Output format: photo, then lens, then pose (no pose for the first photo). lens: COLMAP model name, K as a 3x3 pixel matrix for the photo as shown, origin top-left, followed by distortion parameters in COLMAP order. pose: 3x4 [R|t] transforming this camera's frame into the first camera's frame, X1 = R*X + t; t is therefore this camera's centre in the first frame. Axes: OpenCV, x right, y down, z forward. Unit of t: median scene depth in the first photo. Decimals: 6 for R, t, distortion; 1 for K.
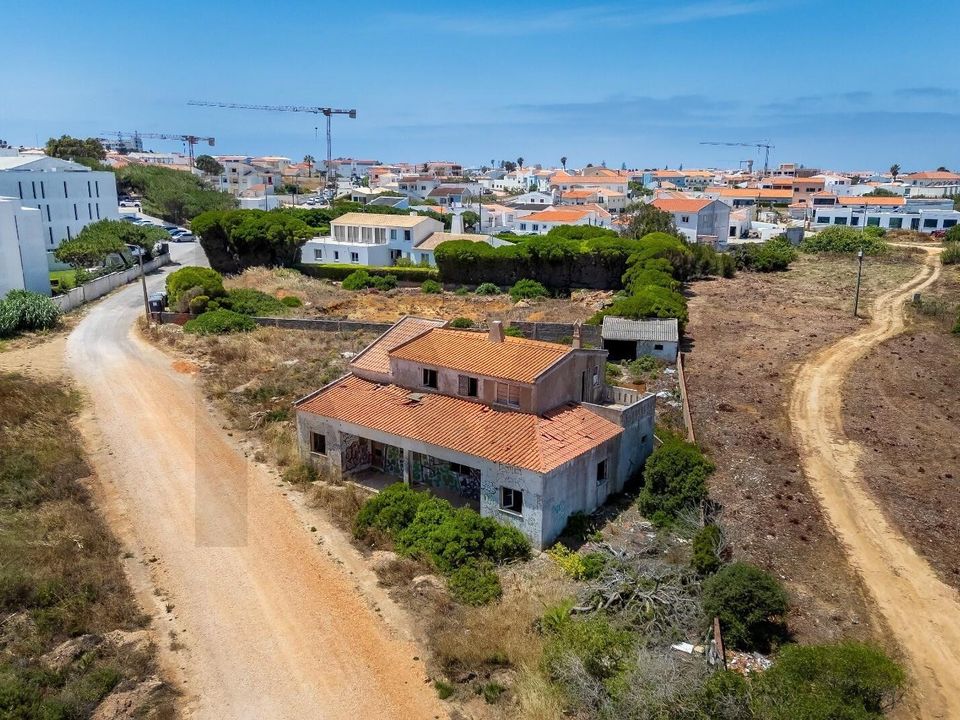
lens RADIAL K [[802.4, 0, 480.0], [0, 802.4, 360.0], [0, 0, 1]] dist [0.038721, -0.003545]
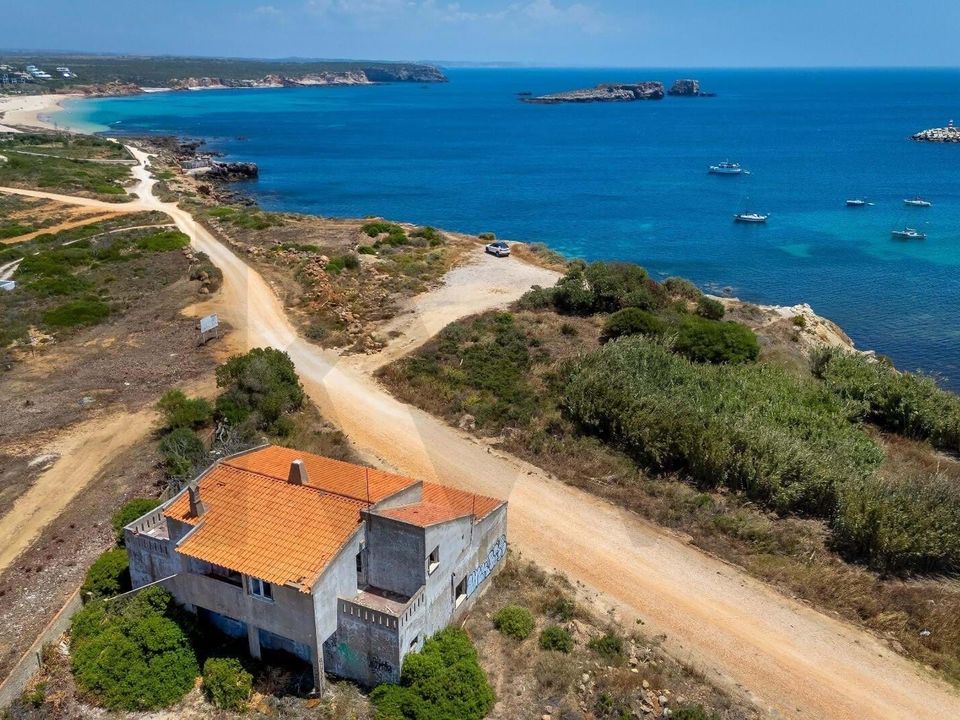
lens RADIAL K [[802.4, 0, 480.0], [0, 802.4, 360.0], [0, 0, 1]] dist [0.038721, -0.003545]
pose [[-0.982518, 0.042466, -0.181259, -0.022267], [-0.064395, 0.836013, 0.544917, -0.767745], [0.174675, 0.547063, -0.818664, 2.054754]]
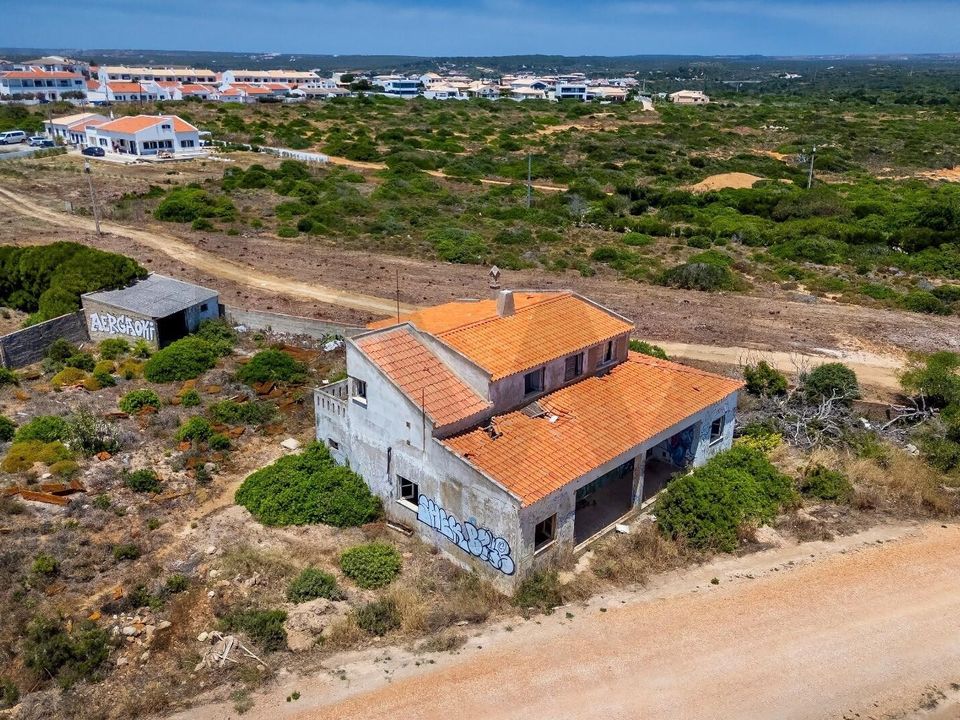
lens RADIAL K [[802.4, 0, 480.0], [0, 802.4, 360.0], [0, 0, 1]] dist [0.038721, -0.003545]
pose [[0.138512, -0.357625, 0.923536, -0.919102], [0.218971, 0.920504, 0.323610, -0.306505], [-0.965850, 0.157404, 0.205811, 1.051586]]
